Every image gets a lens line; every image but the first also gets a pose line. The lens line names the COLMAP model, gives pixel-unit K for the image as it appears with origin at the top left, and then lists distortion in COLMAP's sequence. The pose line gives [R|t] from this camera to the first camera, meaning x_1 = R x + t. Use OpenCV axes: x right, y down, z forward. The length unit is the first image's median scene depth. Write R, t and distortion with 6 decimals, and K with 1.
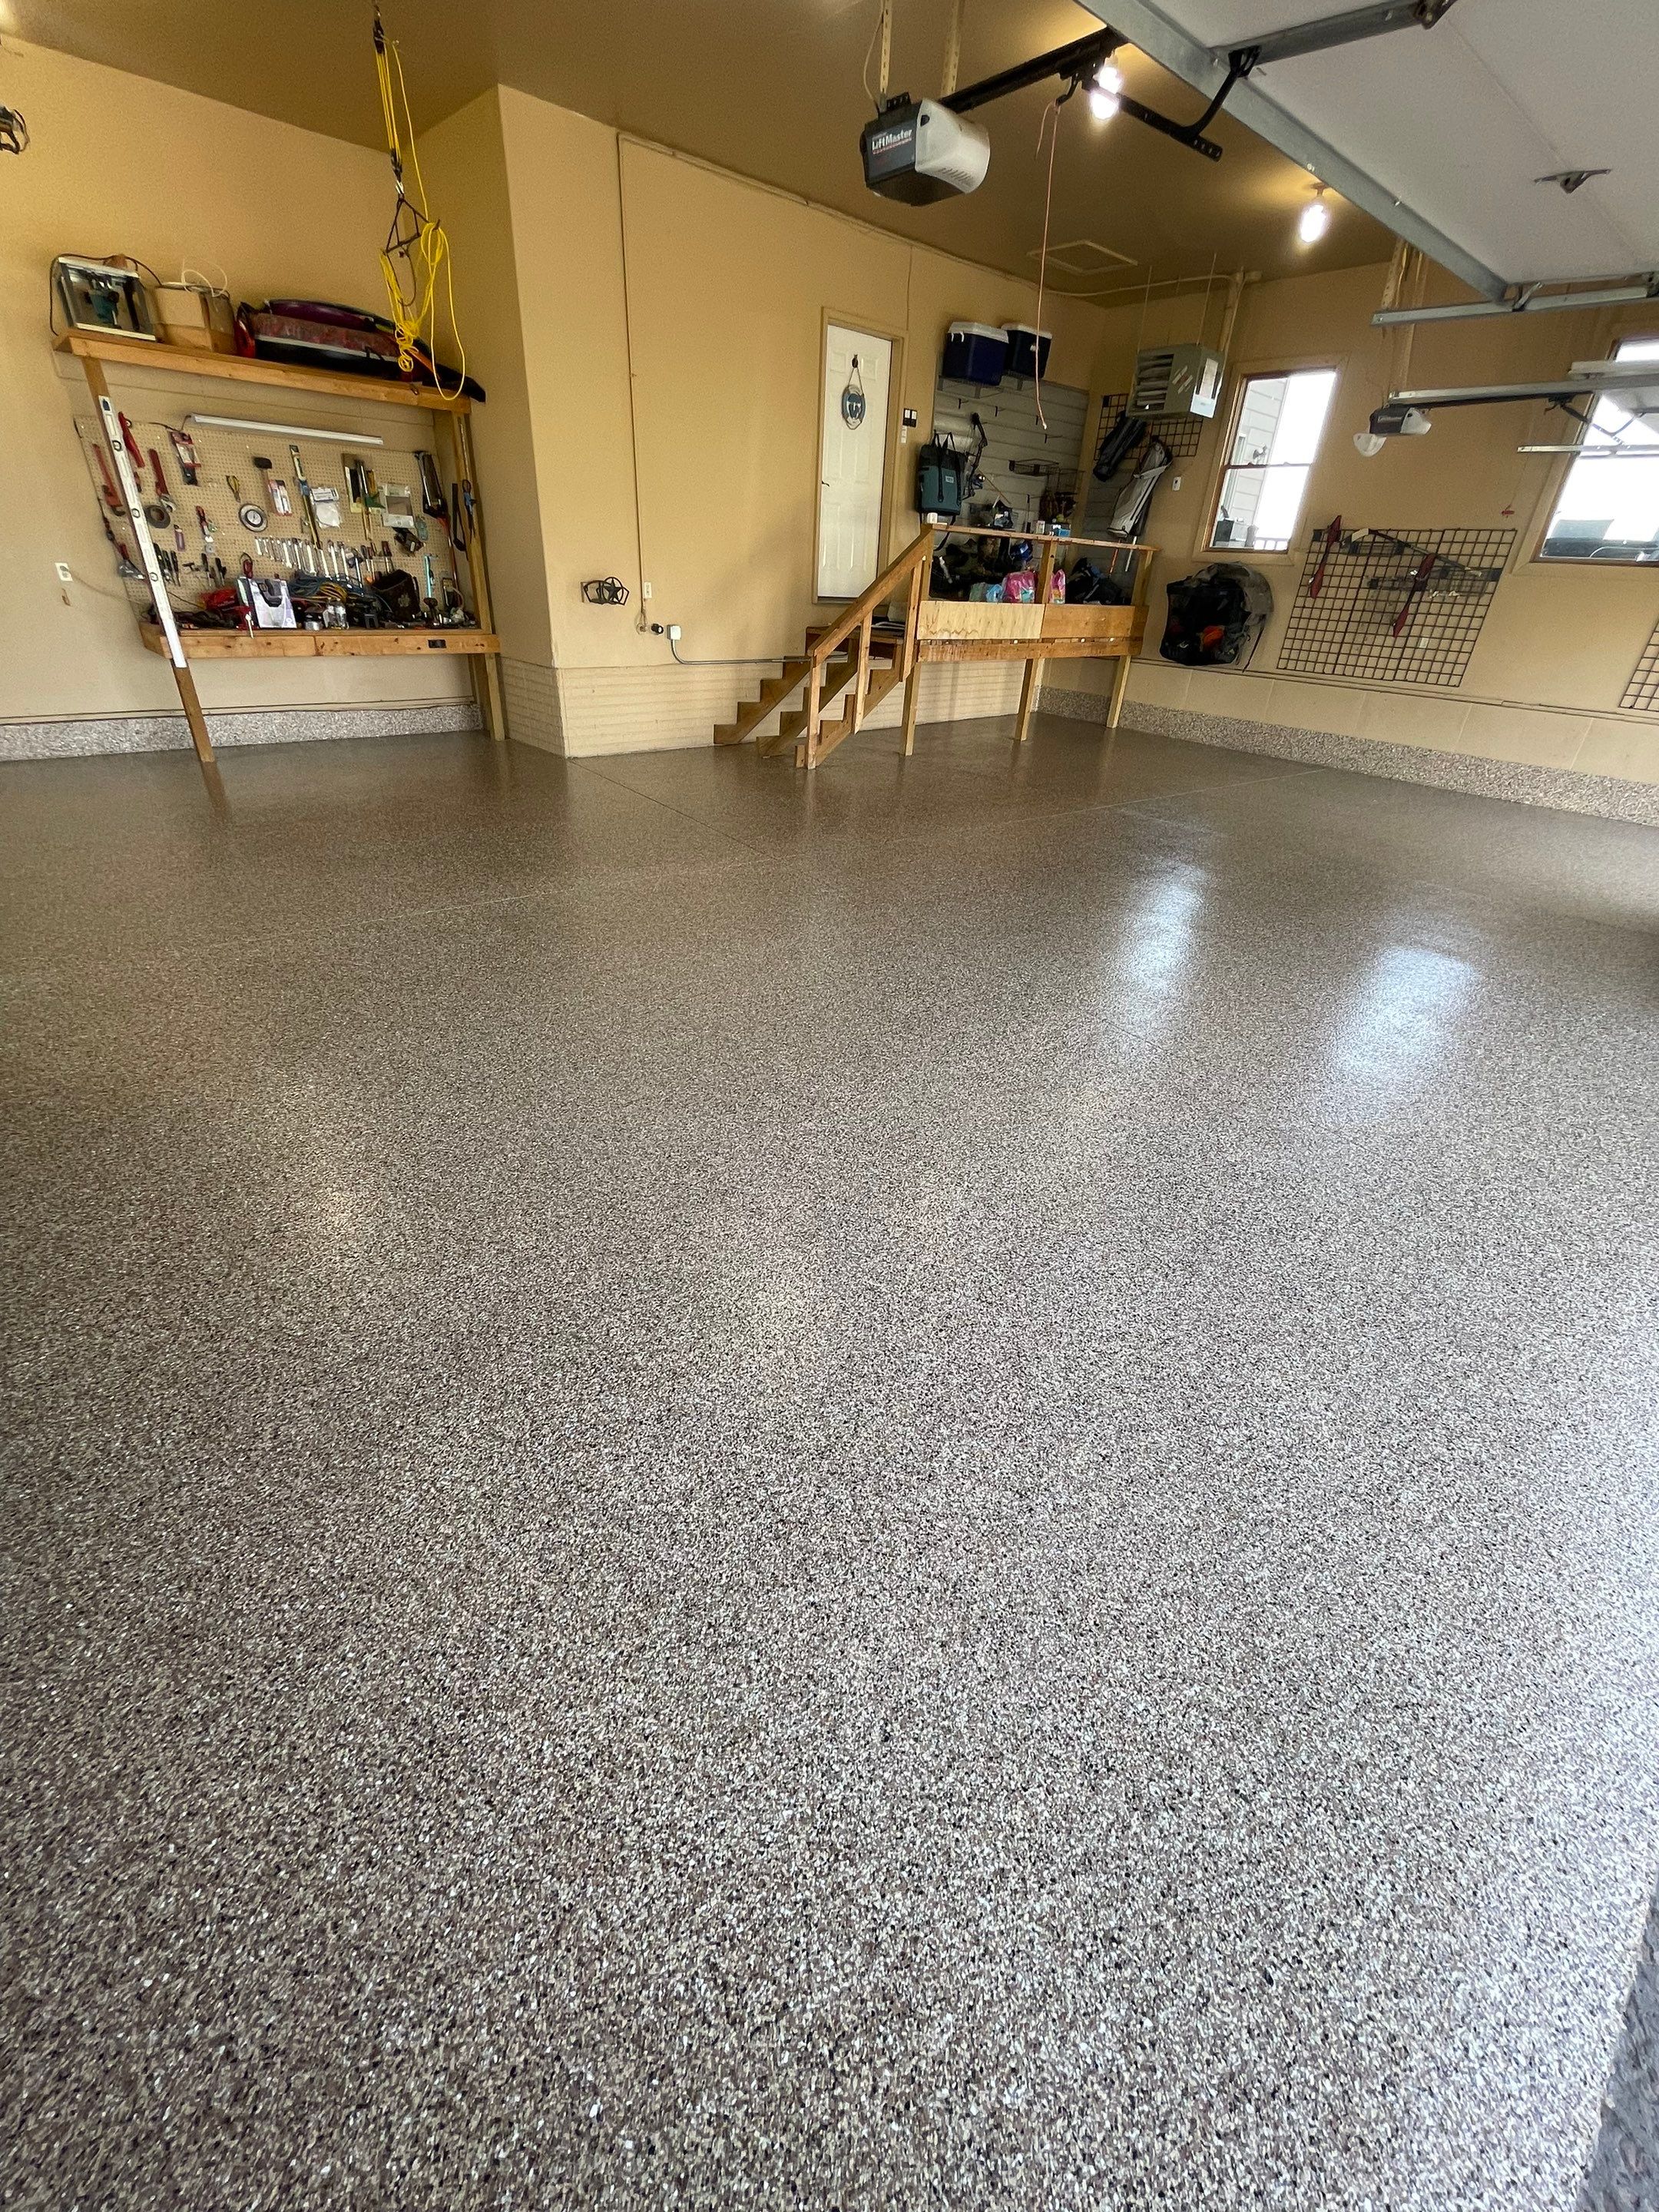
lens RADIAL K [[890.9, 0, 830.2], [0, 890.9, 1104.5], [0, 0, 1]] dist [-0.002546, 0.000311]
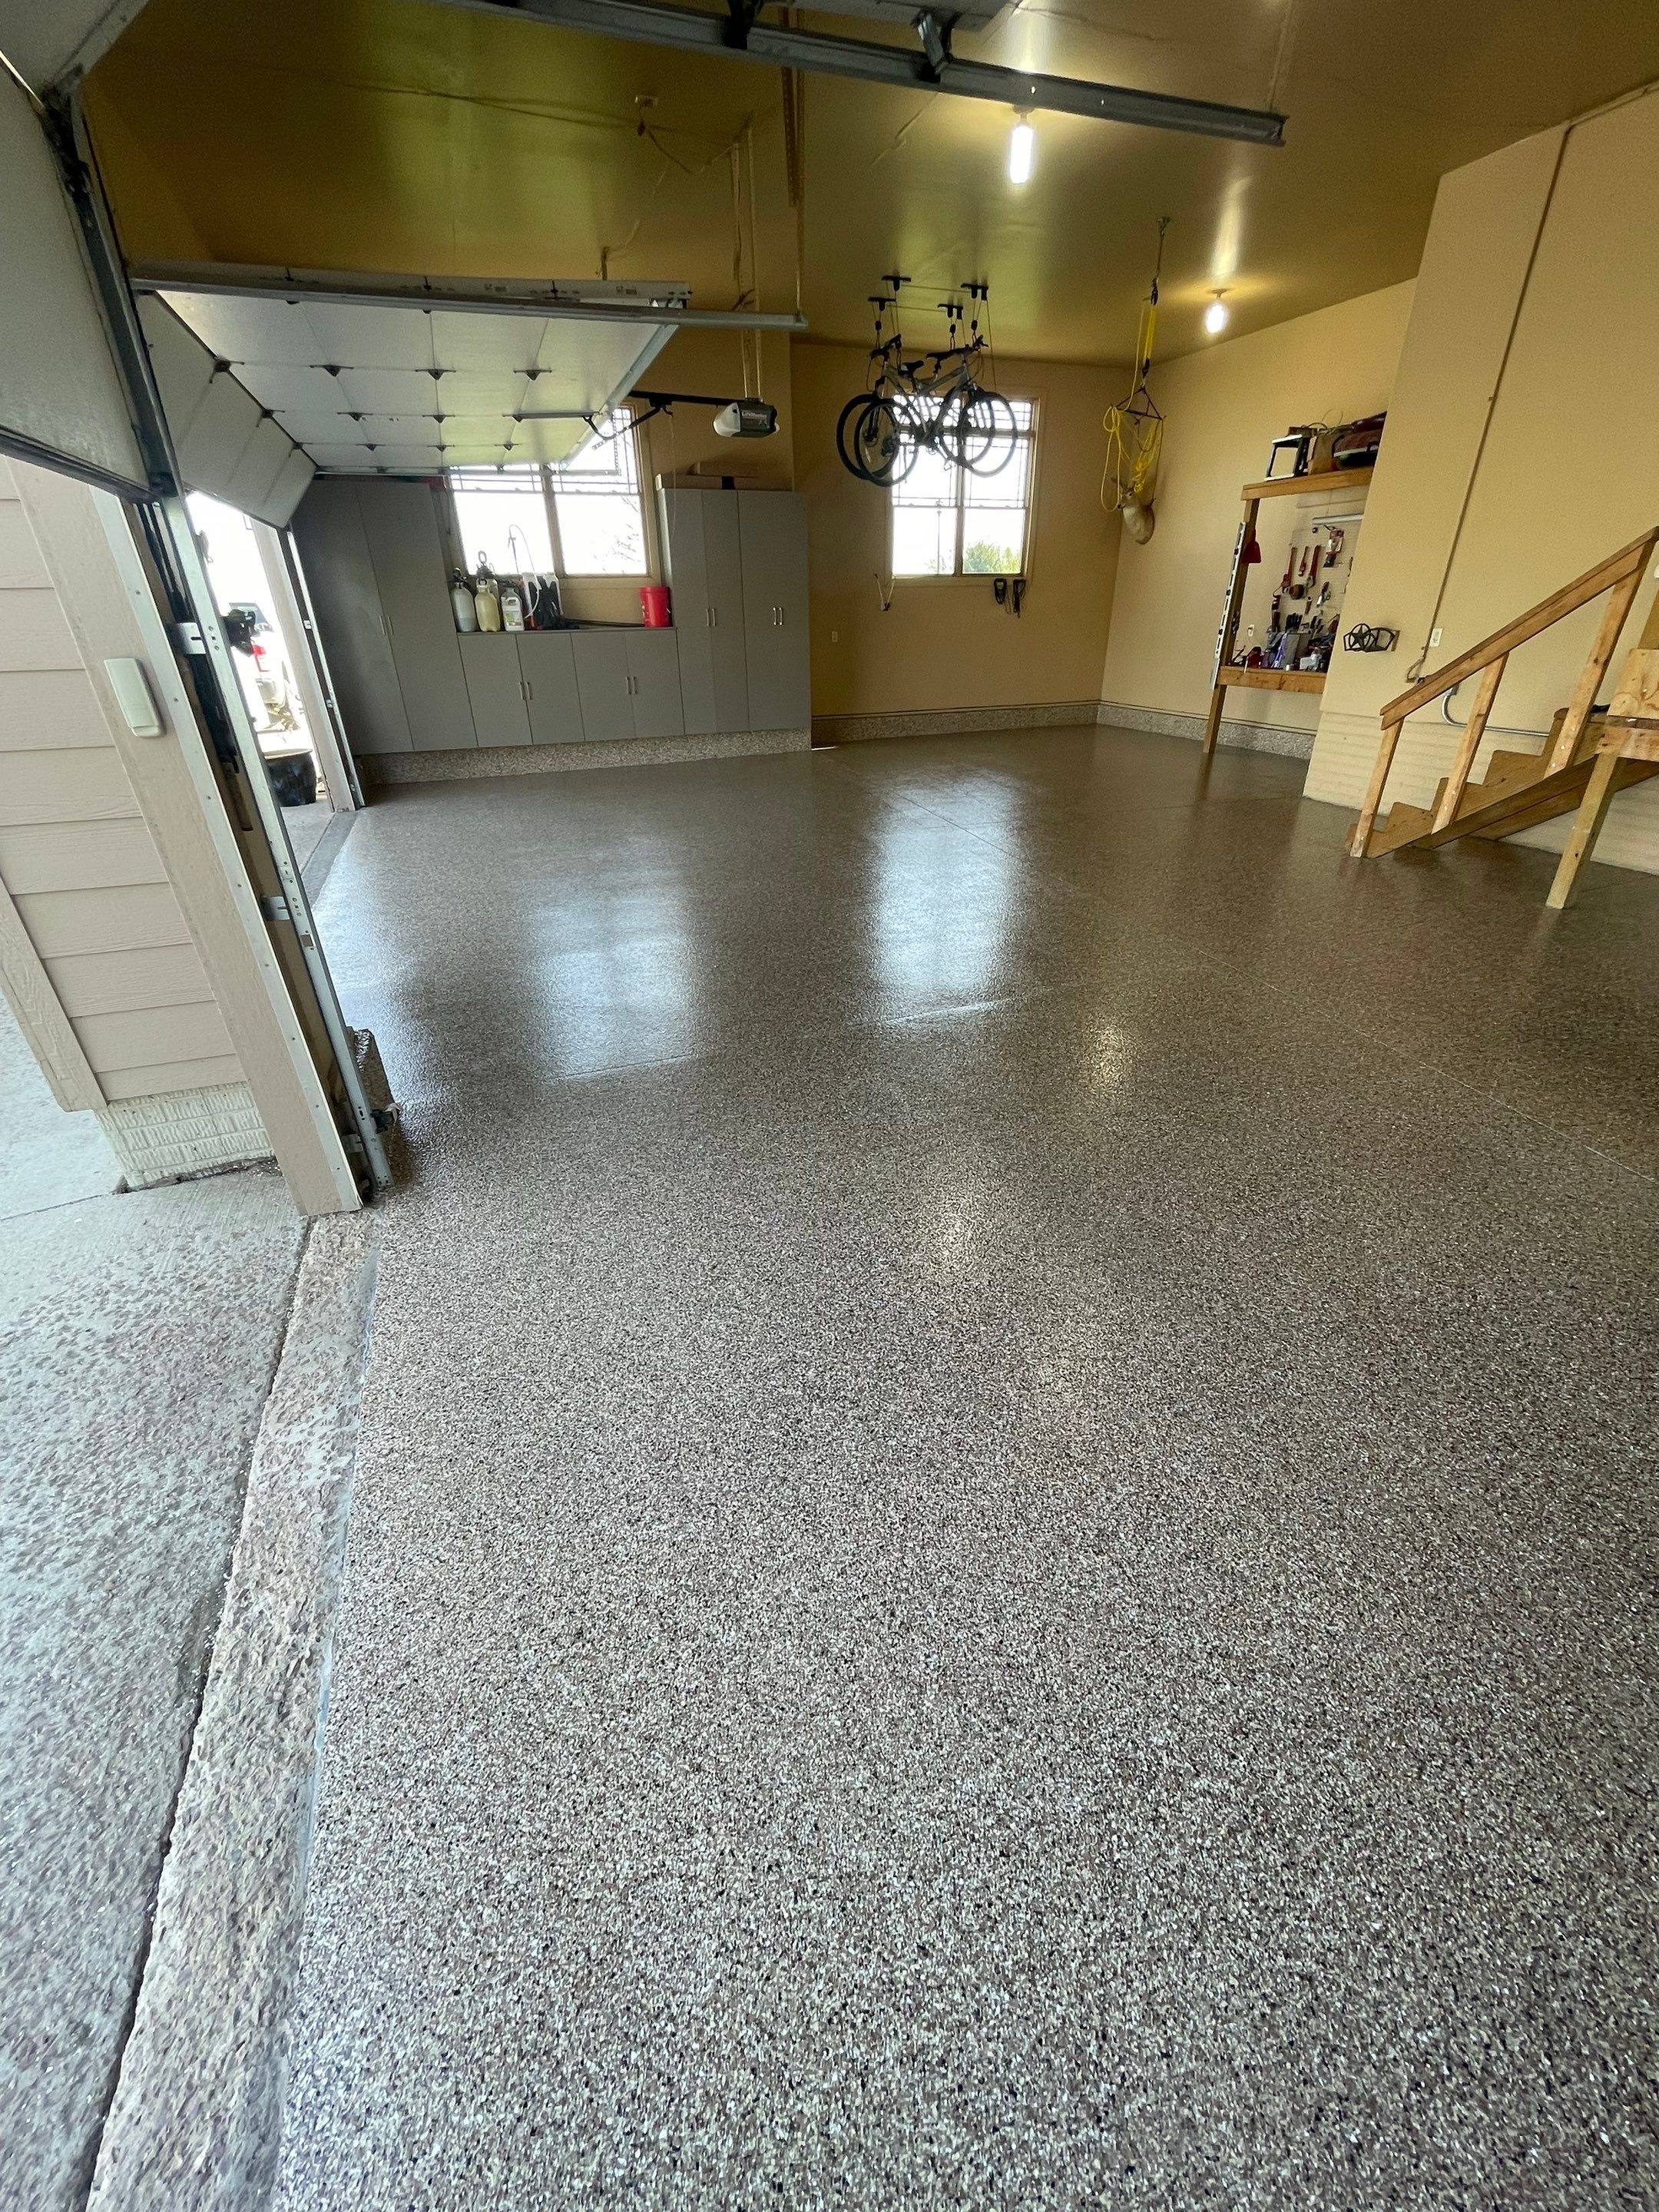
lens RADIAL K [[890.9, 0, 830.9], [0, 890.9, 1104.4], [0, 0, 1]] dist [-0.002546, 0.000311]
pose [[-0.366303, 0.417290, -0.831680, 0.889917], [-0.482289, 0.679227, 0.553216, -0.441024], [0.795751, 0.603755, -0.047549, 0.805710]]
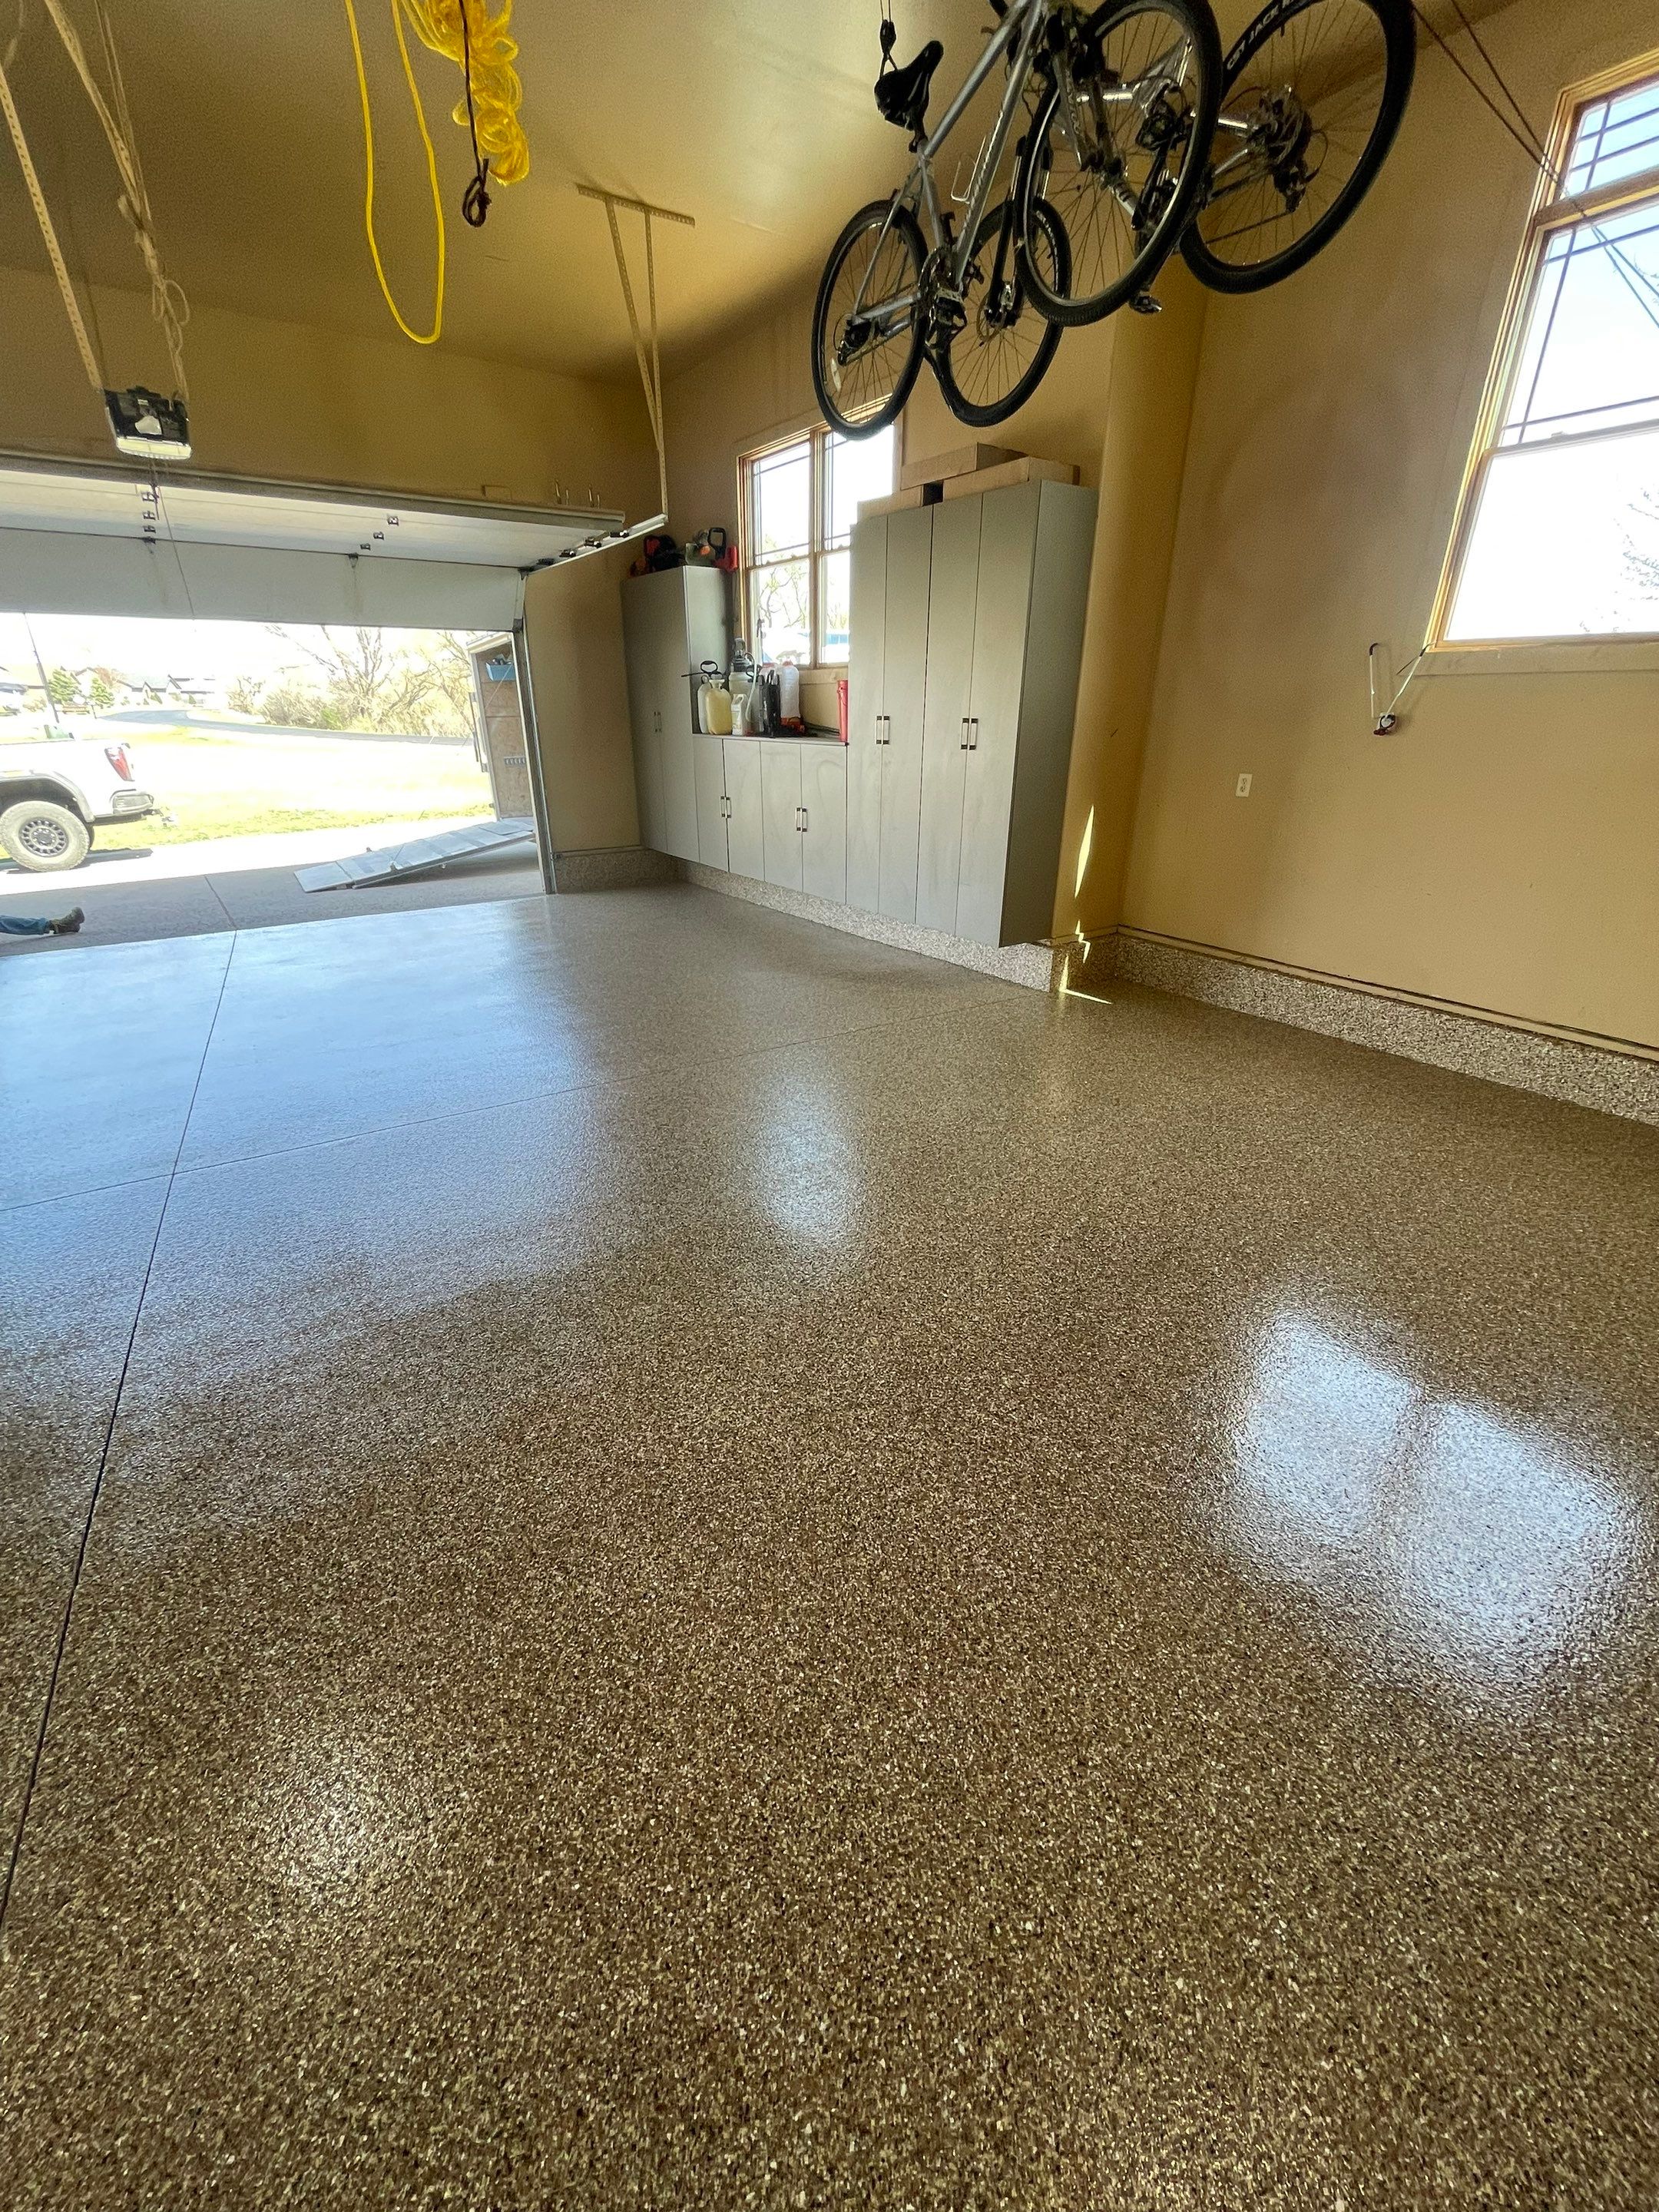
lens RADIAL K [[890.9, 0, 827.1], [0, 890.9, 1105.9], [0, 0, 1]] dist [-0.002546, 0.000311]
pose [[-0.991315, -0.096463, 0.089385, -0.392615], [0.019175, 0.566394, 0.823911, -0.558081], [-0.130104, 0.818470, -0.559625, 0.865055]]
